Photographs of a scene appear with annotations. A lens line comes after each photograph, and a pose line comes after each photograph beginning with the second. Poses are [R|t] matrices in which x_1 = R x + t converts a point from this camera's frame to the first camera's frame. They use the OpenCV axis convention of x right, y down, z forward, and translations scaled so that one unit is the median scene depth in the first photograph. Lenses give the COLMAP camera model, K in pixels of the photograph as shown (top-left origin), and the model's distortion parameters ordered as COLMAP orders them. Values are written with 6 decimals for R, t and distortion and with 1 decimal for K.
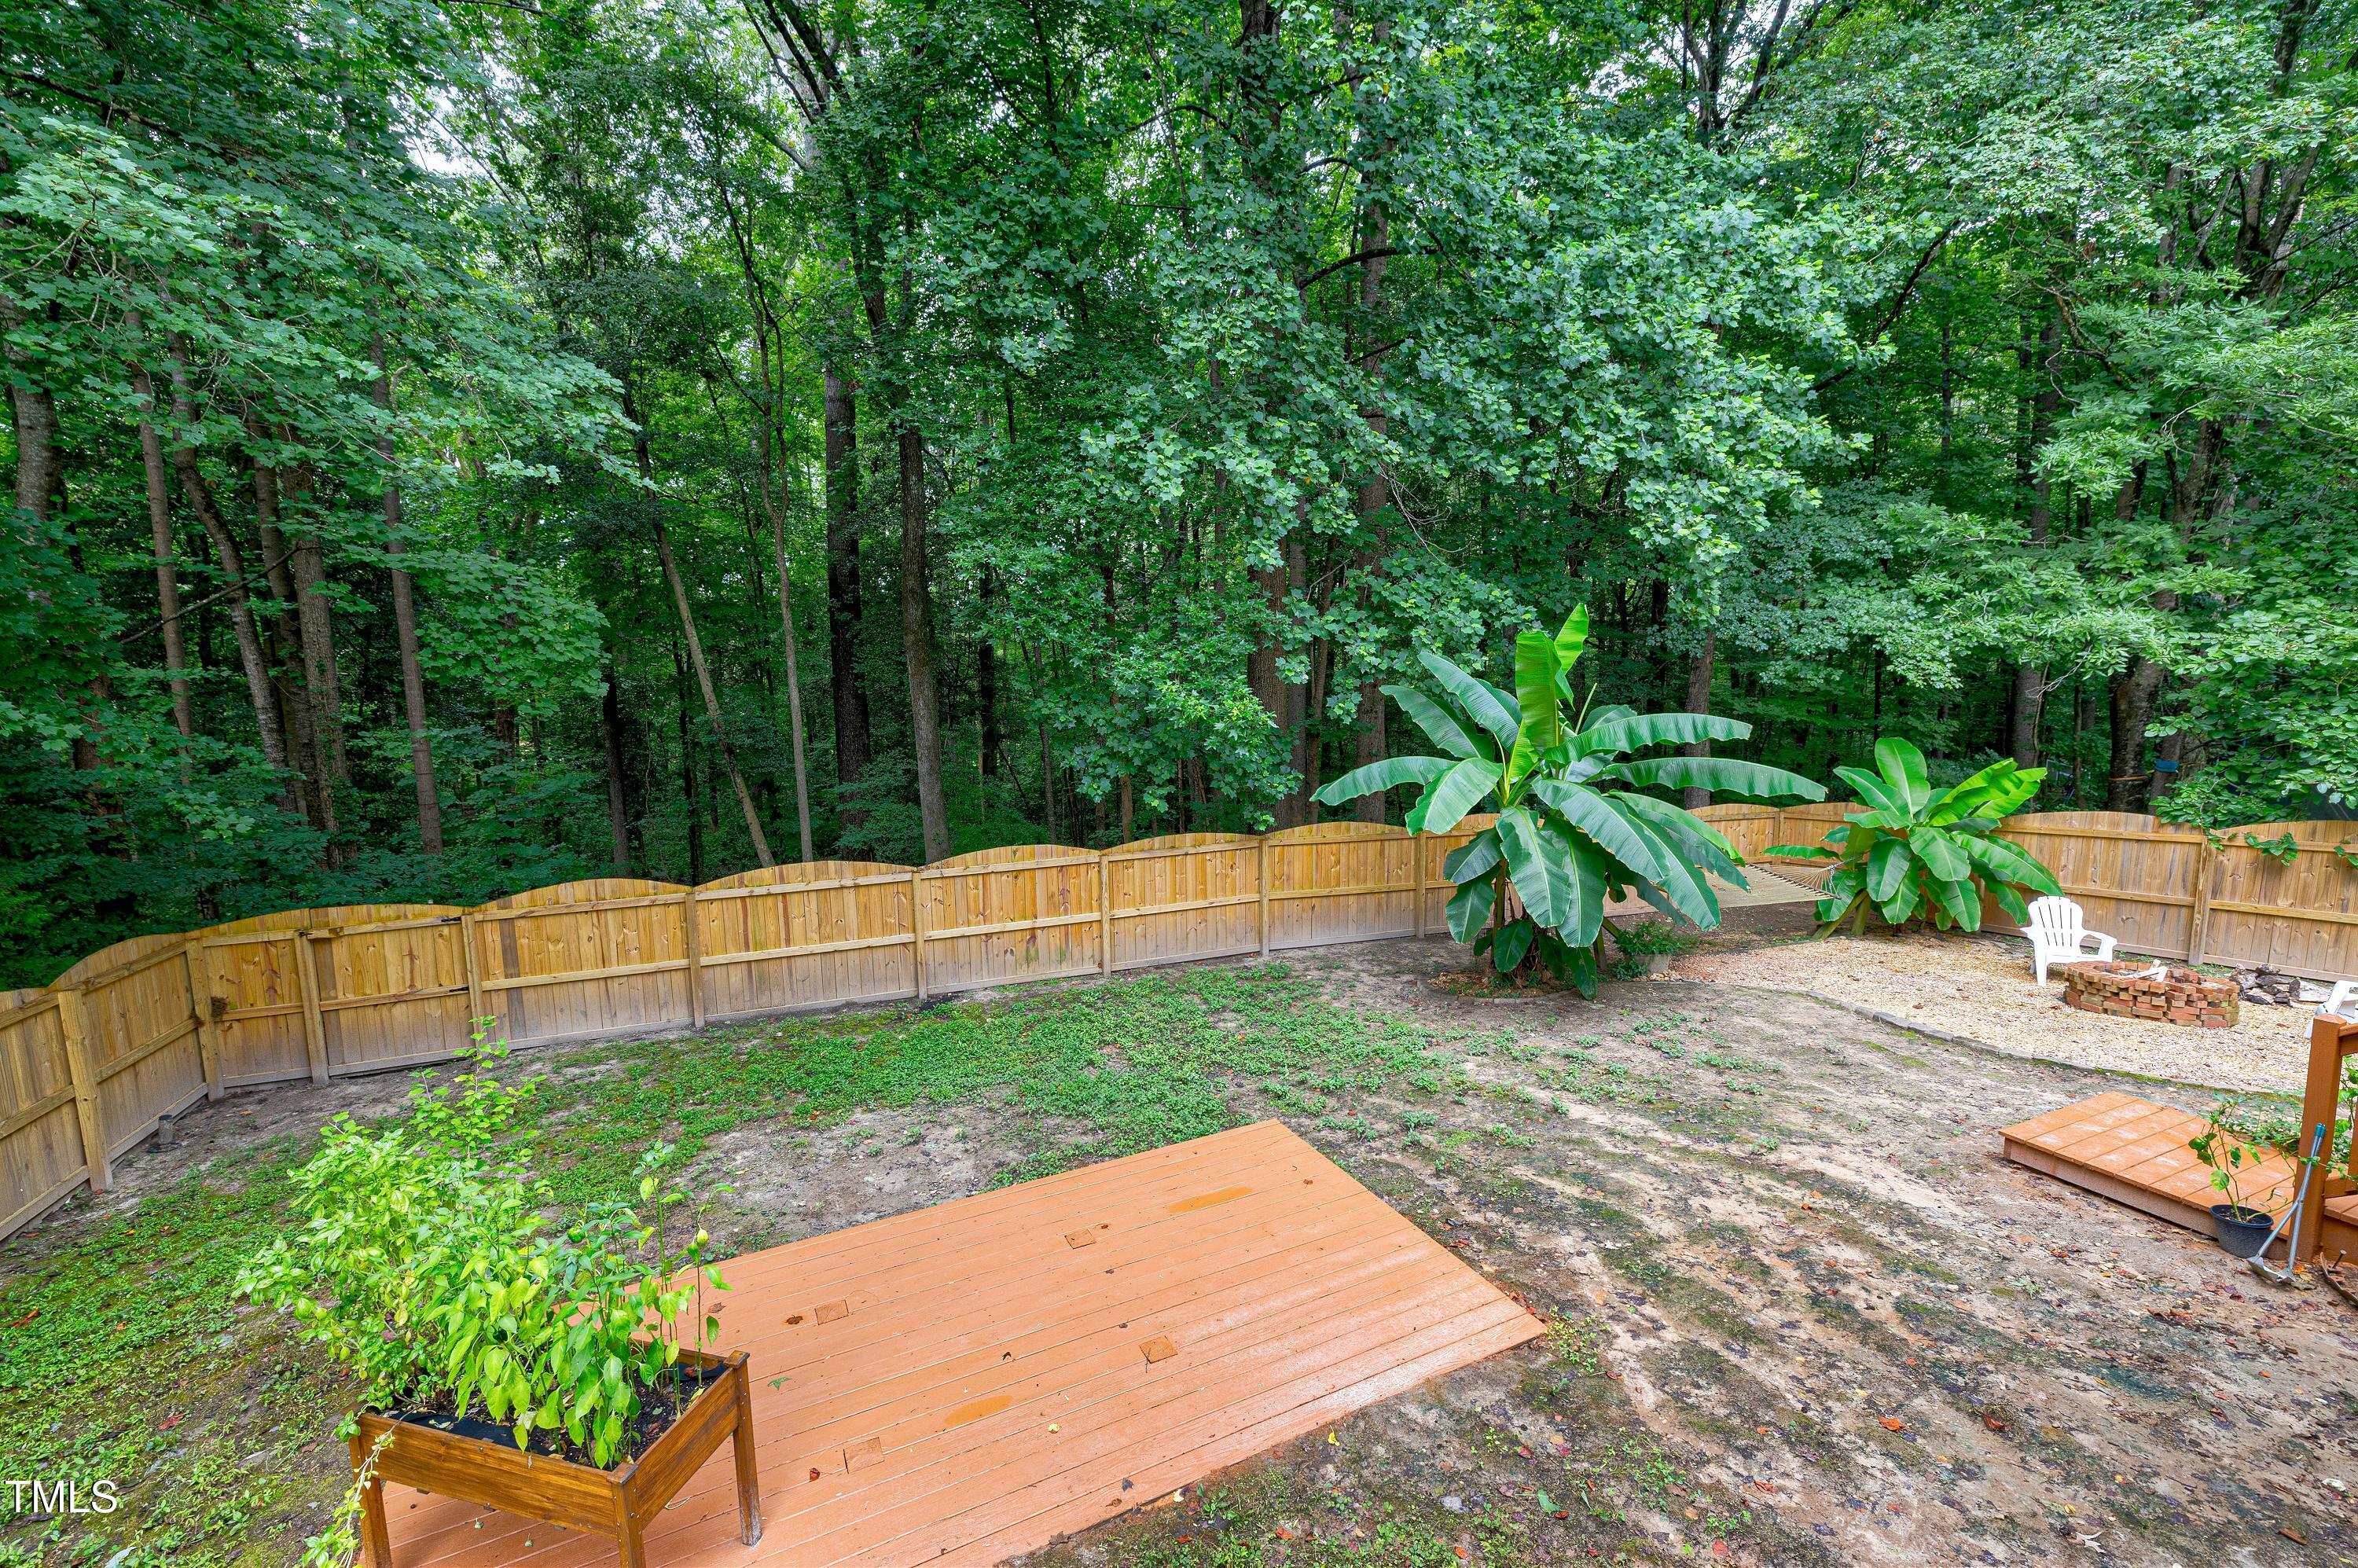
lens RADIAL K [[993.8, 0, 1182.0], [0, 993.8, 790.2], [0, 0, 1]] dist [0.004840, 0.000603]
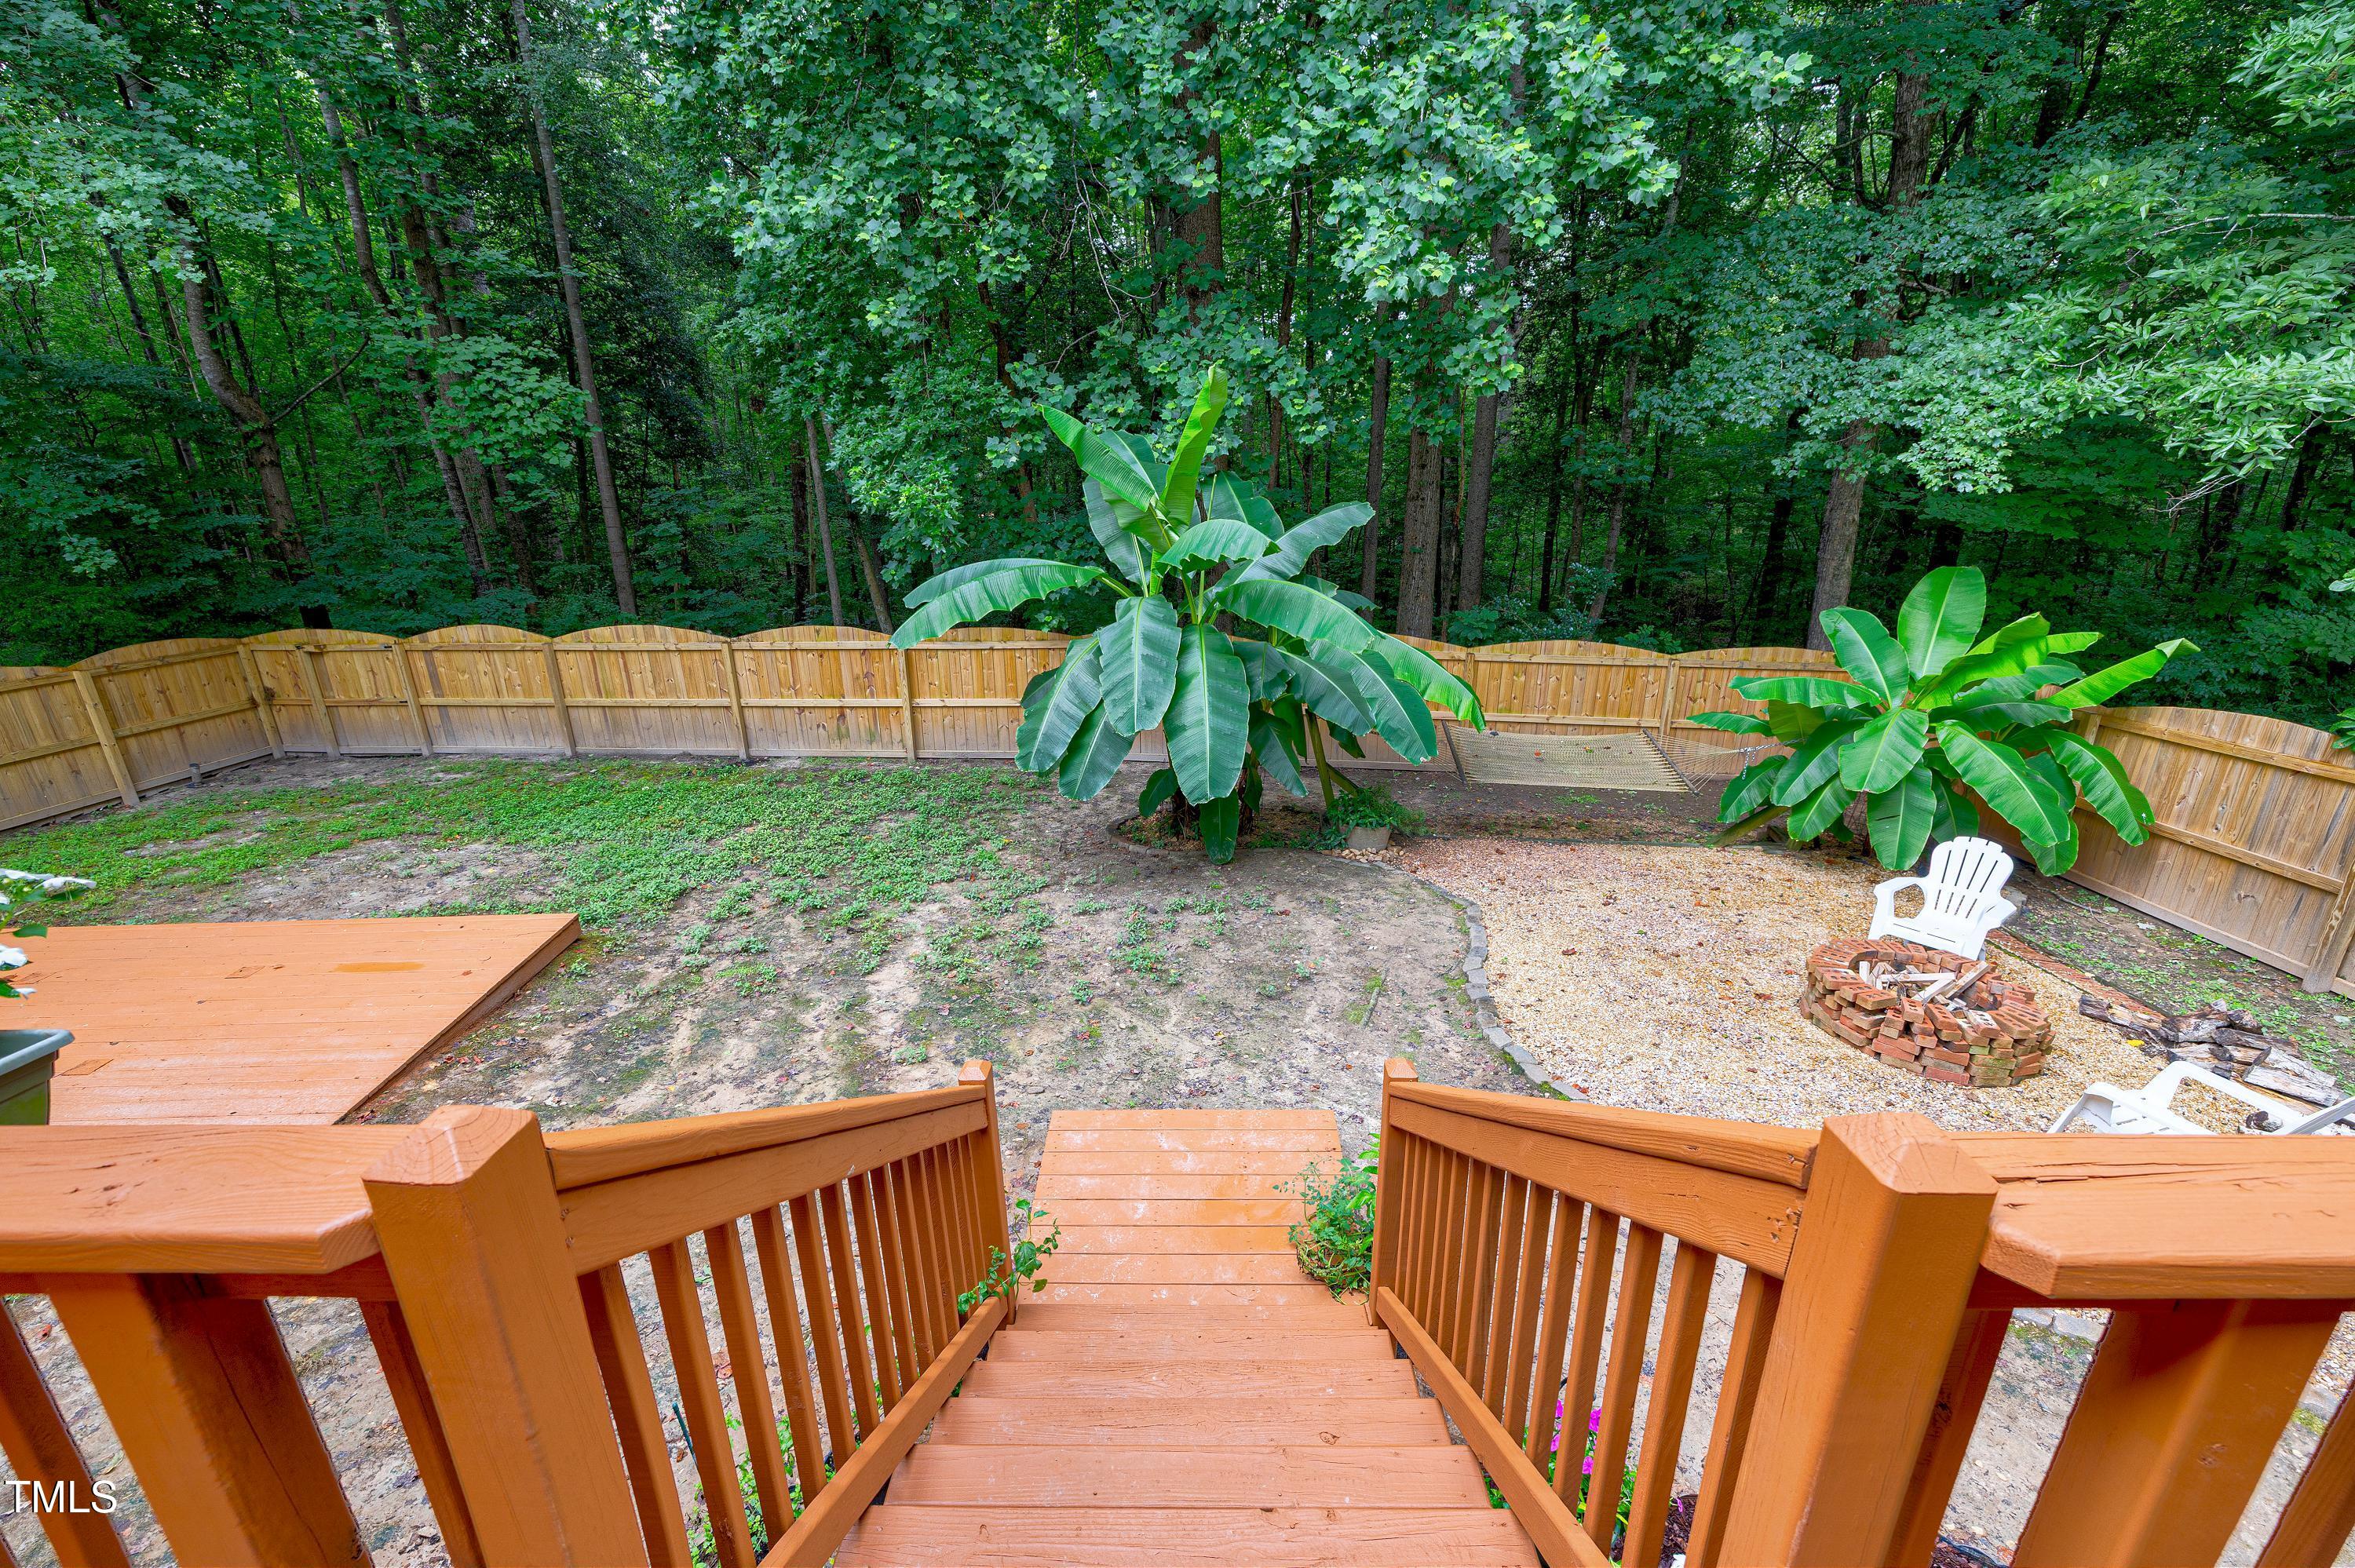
lens RADIAL K [[992.4, 0, 1177.5], [0, 992.4, 773.1], [0, 0, 1]] dist [0.004840, 0.000603]
pose [[0.906725, 0.140618, -0.397587, 0.645619], [-0.055784, 0.974480, 0.217431, -0.042267], [0.418016, -0.174971, 0.891430, 0.228629]]
